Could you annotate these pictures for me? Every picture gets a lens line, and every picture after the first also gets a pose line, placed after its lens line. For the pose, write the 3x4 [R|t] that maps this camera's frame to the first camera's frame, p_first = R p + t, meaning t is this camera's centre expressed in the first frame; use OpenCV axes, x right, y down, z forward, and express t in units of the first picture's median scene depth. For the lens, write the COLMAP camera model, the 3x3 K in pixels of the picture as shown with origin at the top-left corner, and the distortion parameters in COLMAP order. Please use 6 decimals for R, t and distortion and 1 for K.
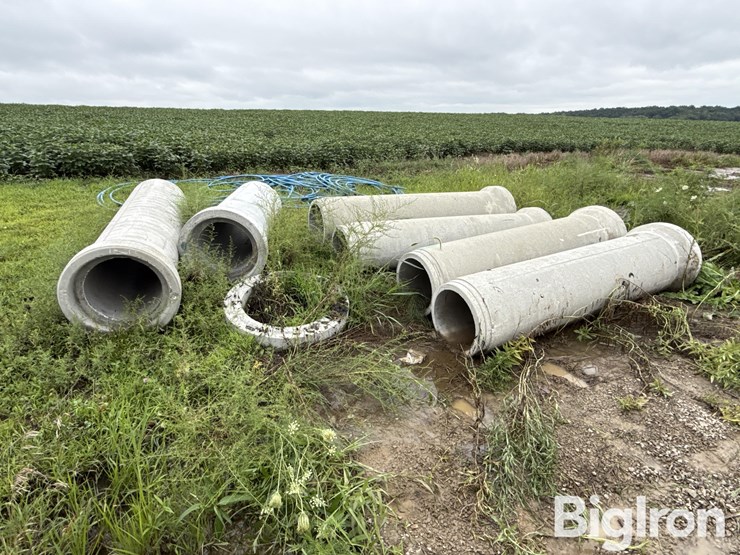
lens RADIAL K [[417.3, 0, 370.0], [0, 417.3, 277.5], [0, 0, 1]] dist [-0.003710, 0.002675]
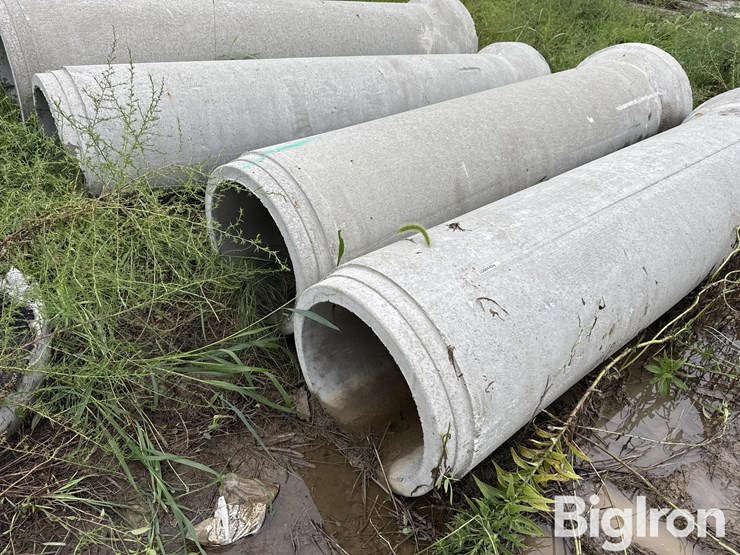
lens RADIAL K [[540.3, 0, 370.0], [0, 540.3, 277.5], [0, 0, 1]] dist [0.006550, -0.026610]
pose [[0.975529, -0.055748, 0.212684, 0.113044], [0.002744, 0.970334, 0.241752, -0.080004], [-0.219852, -0.235253, 0.946743, 0.552965]]
